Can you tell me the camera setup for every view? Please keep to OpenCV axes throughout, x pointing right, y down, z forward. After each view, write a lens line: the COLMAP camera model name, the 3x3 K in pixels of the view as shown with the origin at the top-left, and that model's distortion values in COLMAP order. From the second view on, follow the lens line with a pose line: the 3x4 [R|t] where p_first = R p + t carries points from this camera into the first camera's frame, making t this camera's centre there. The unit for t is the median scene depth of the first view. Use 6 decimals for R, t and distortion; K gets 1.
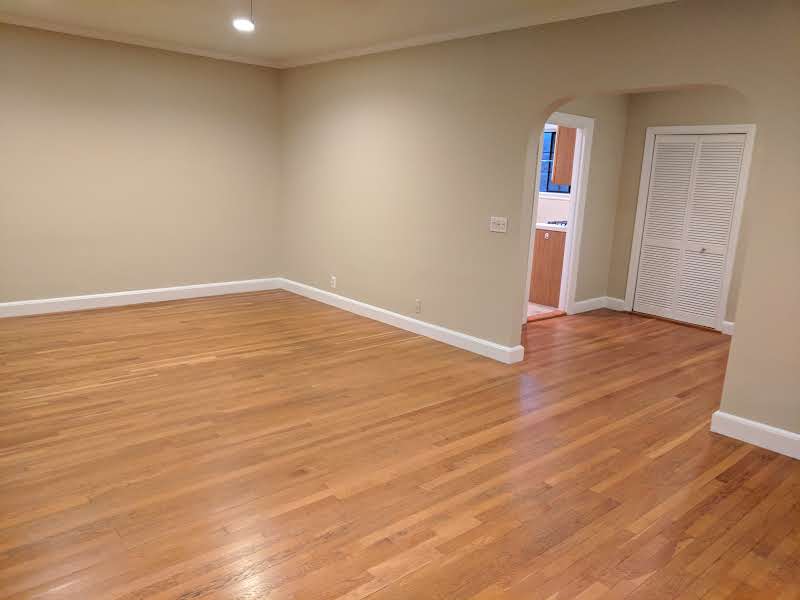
lens RADIAL K [[596.6, 0, 399.2], [0, 596.6, 296.4], [0, 0, 1]] dist [0.023668, 0.002960]
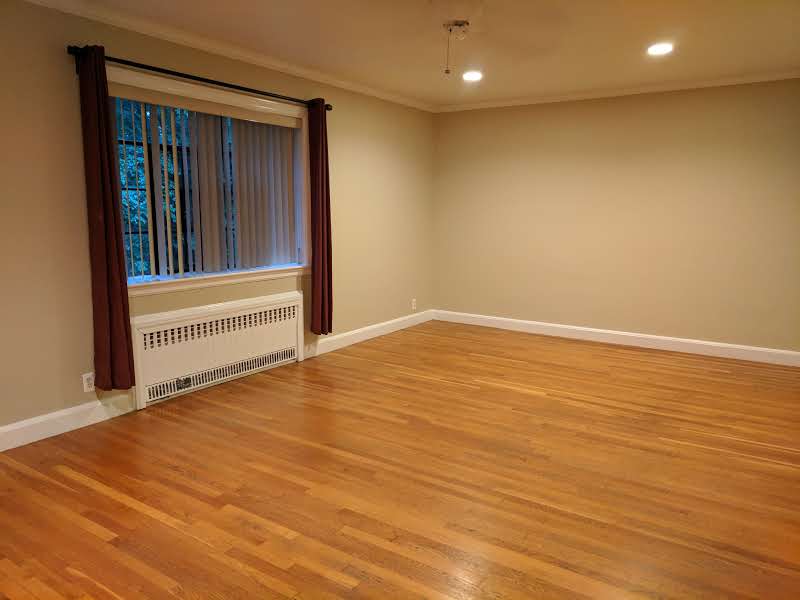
lens RADIAL K [[596.6, 0, 405.0], [0, 596.6, 300.1], [0, 0, 1]] dist [0.023668, 0.002960]
pose [[0.244550, 0.102997, -0.964151, 0.572312], [-0.186652, 0.980746, 0.057426, -0.065279], [0.951502, 0.165917, 0.259066, 0.476917]]
